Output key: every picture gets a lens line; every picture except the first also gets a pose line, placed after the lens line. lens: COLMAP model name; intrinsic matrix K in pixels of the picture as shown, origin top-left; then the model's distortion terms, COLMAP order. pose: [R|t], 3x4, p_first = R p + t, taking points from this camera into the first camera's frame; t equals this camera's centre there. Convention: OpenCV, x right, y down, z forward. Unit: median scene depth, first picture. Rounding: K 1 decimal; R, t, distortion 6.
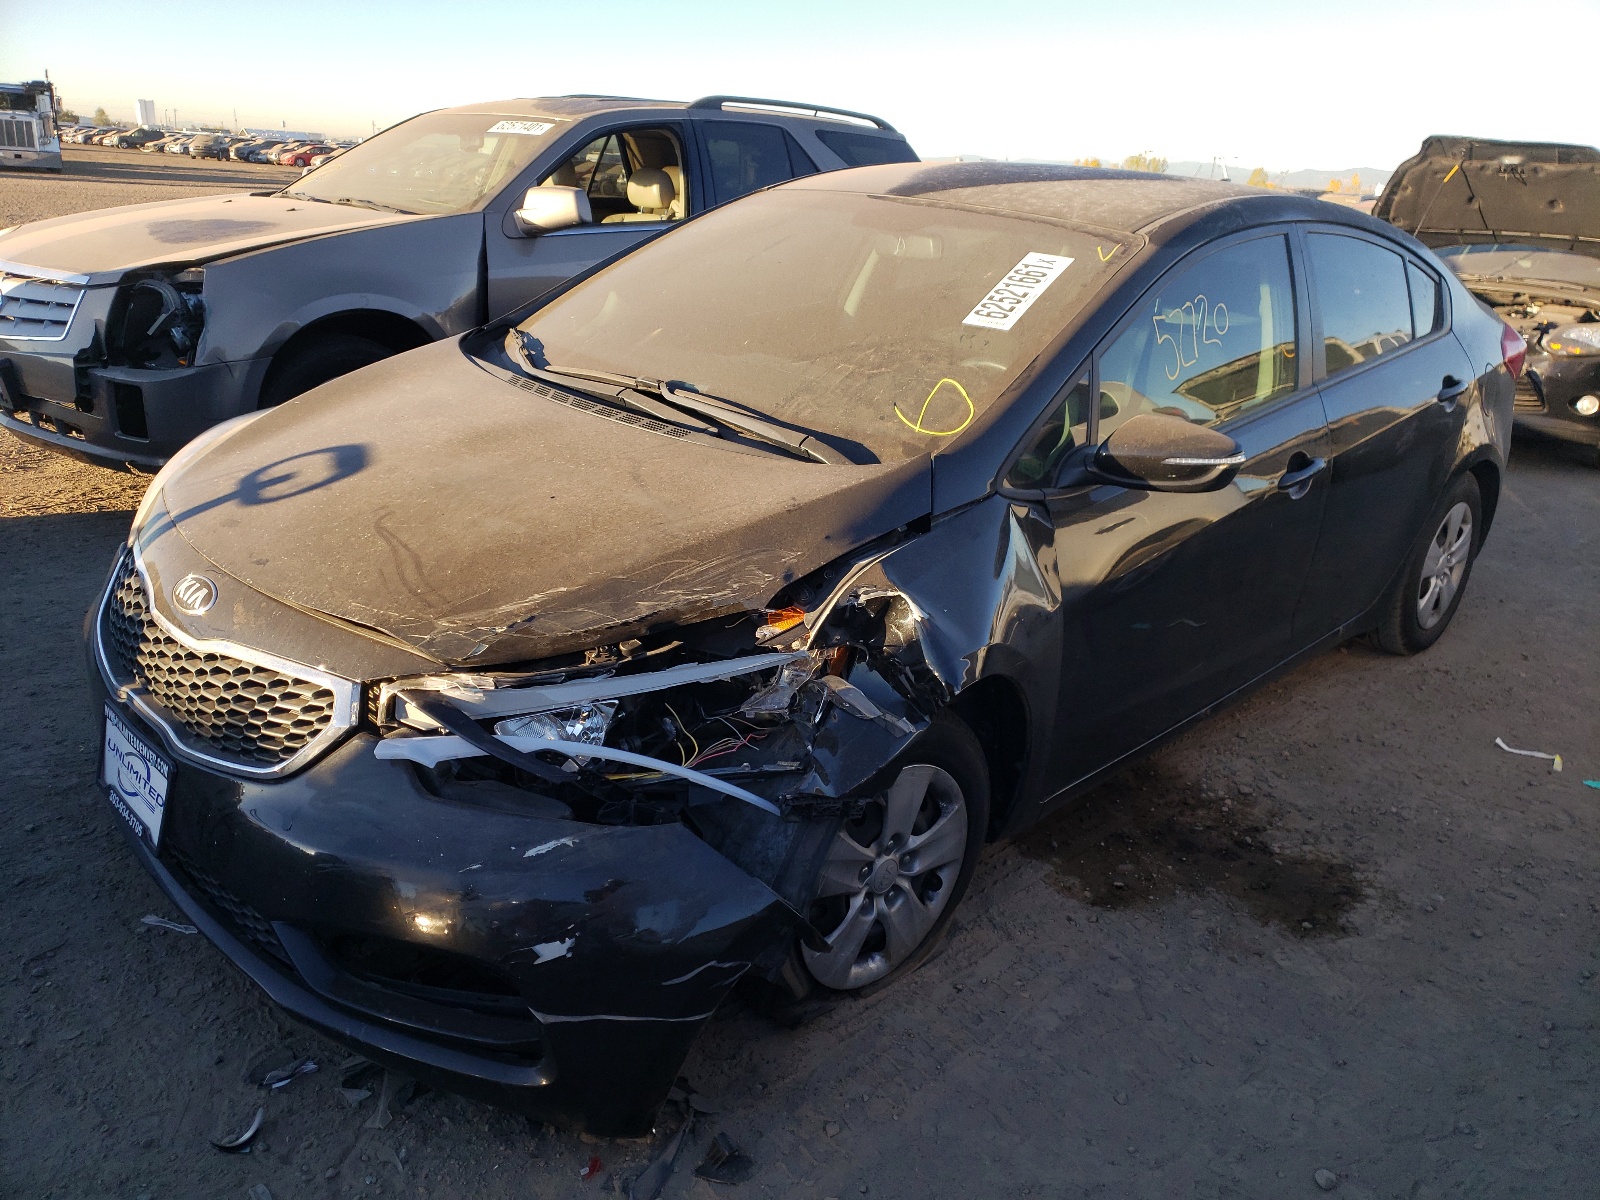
lens RADIAL K [[1234.0, 0, 798.5], [0, 1234.0, 596.5], [0, 0, 1]] dist [0.046173, -0.044891]
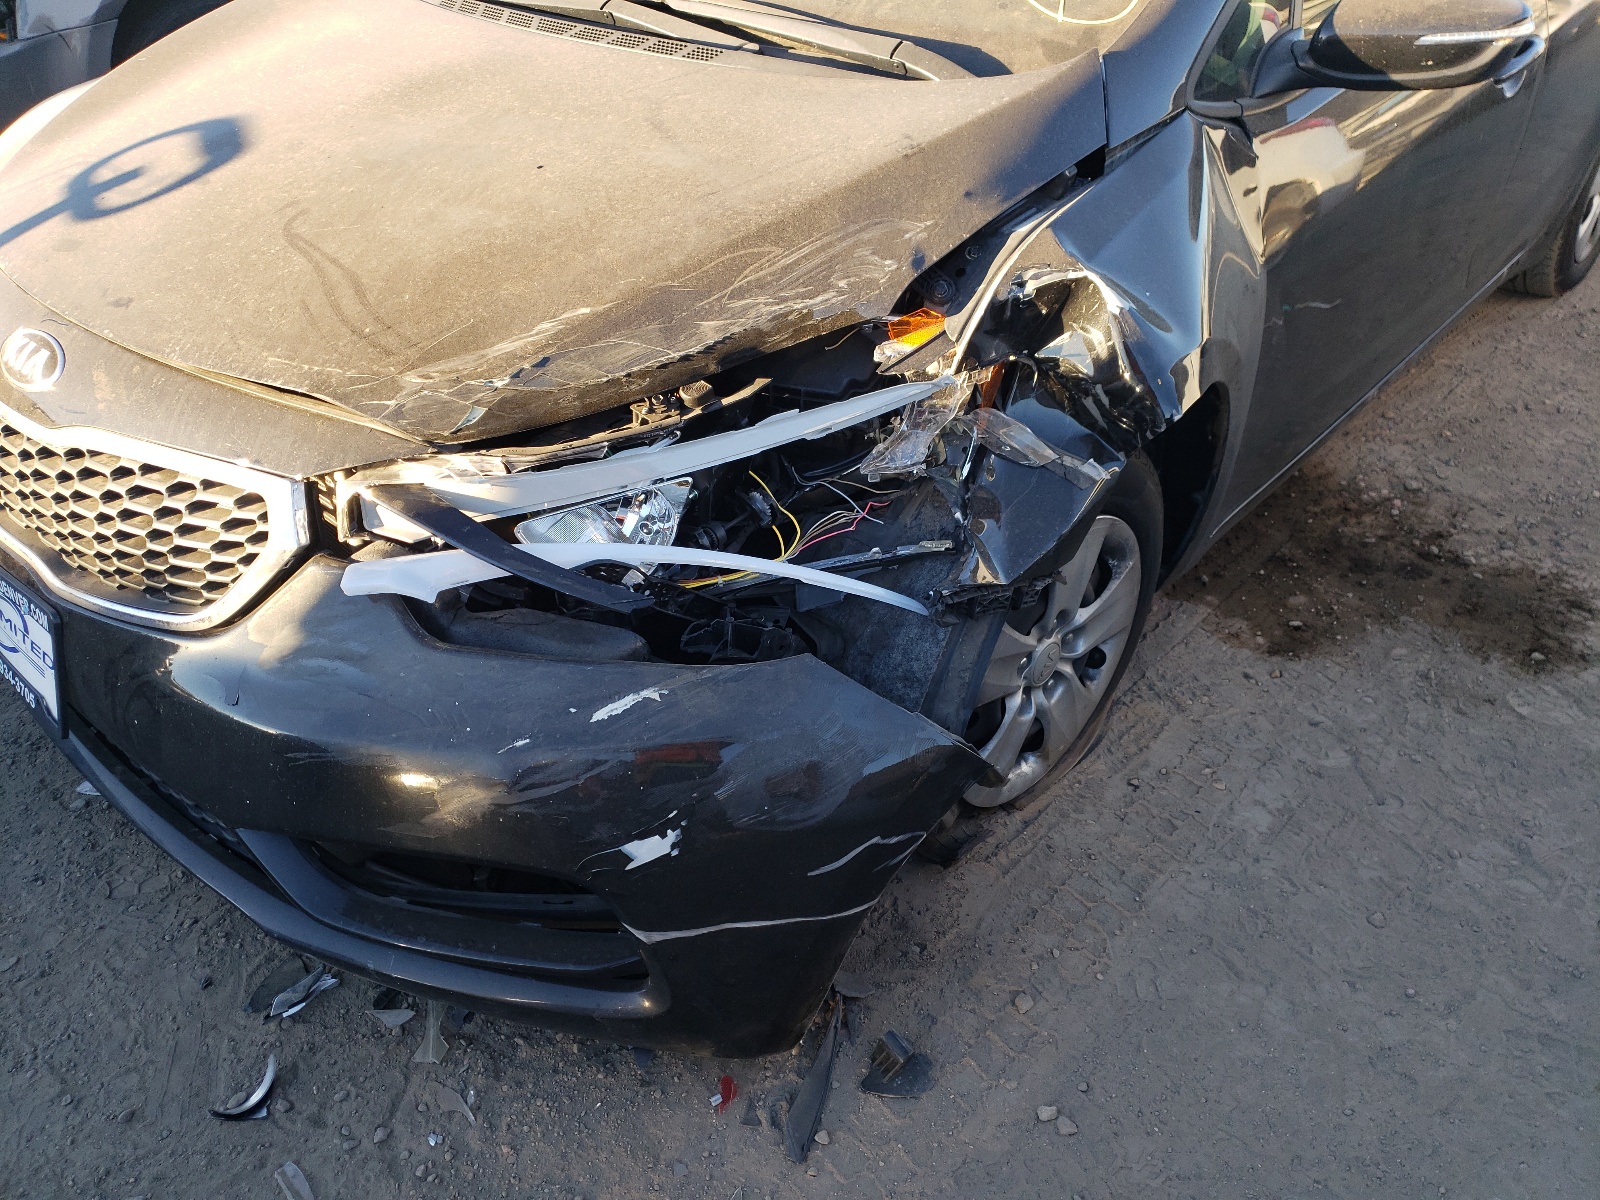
lens RADIAL K [[1234.0, 0, 790.1], [0, 1234.0, 604.3], [0, 0, 1]] dist [0.046173, -0.044891]
pose [[0.996347, -0.084662, 0.011192, -0.098587], [0.079077, 0.964120, 0.253414, -0.013046], [-0.032245, -0.251604, 0.967293, 0.308521]]
